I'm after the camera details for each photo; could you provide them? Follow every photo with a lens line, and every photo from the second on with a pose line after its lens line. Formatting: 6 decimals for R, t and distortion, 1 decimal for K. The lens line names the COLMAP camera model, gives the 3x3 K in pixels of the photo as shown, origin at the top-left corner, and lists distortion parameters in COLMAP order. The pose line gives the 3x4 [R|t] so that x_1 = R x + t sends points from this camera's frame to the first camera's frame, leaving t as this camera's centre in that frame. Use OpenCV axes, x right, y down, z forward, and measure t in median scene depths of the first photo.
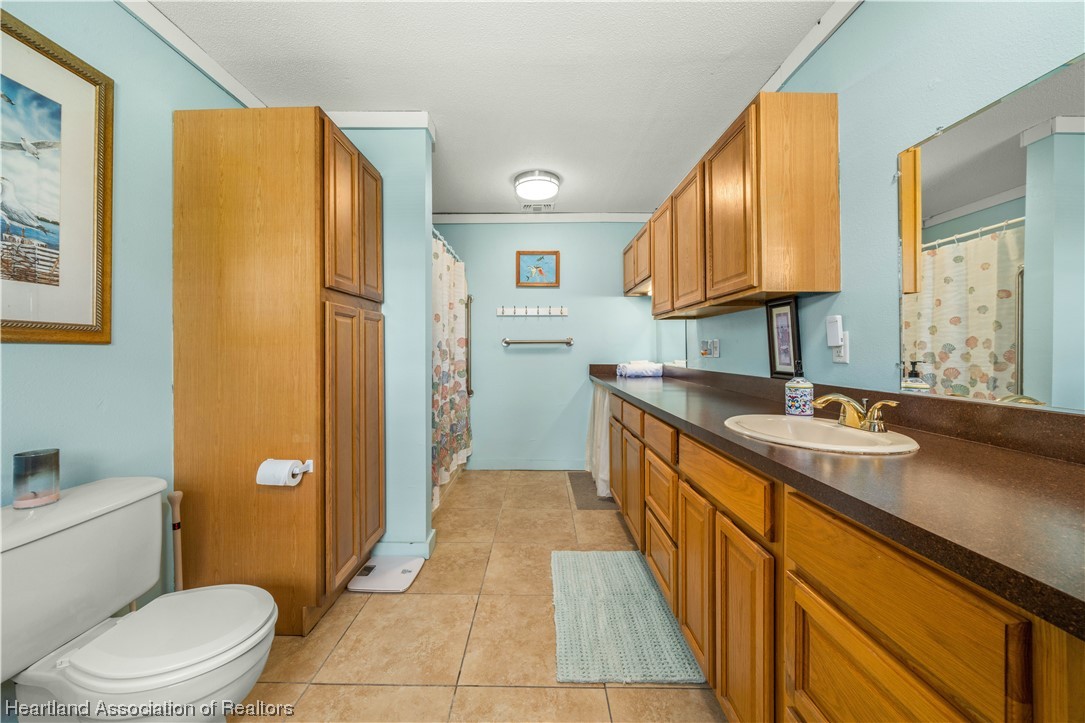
lens RADIAL K [[397.3, 0, 538.2], [0, 397.3, 347.7], [0, 0, 1]] dist [-0.003641, -0.000247]
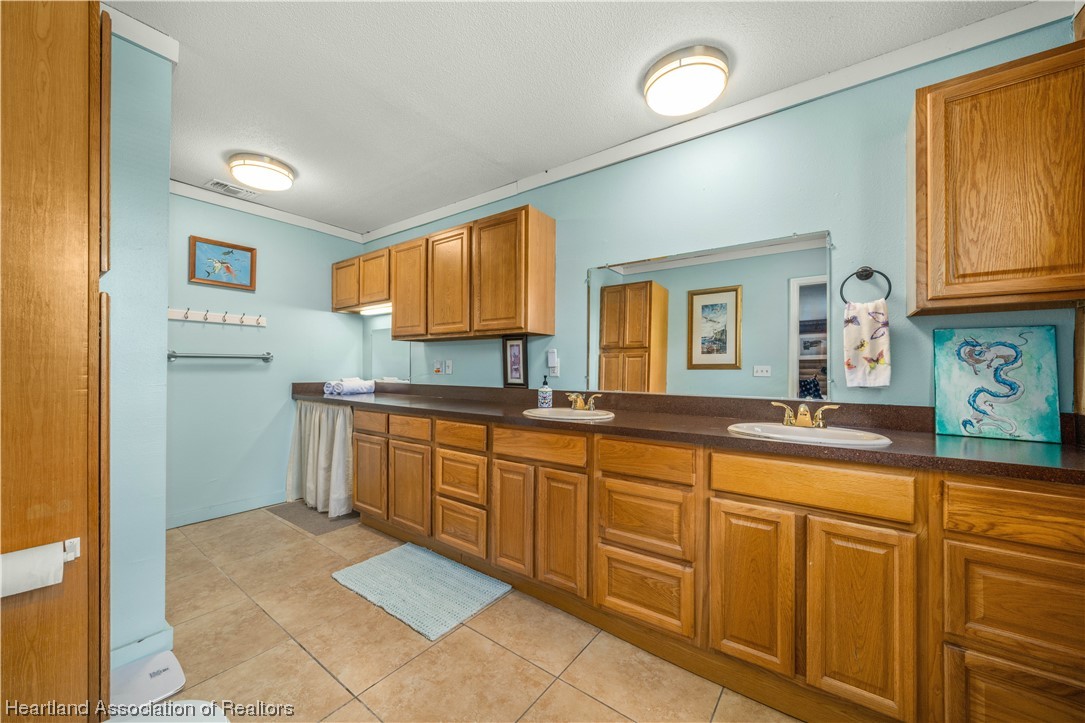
lens RADIAL K [[397.3, 0, 549.0], [0, 397.3, 367.8], [0, 0, 1]] dist [-0.003641, -0.000247]
pose [[0.579966, 0.006345, 0.814616, -0.454939], [-0.012947, 0.999915, 0.001429, -0.001493], [-0.814538, -0.011376, 0.579998, 0.008360]]
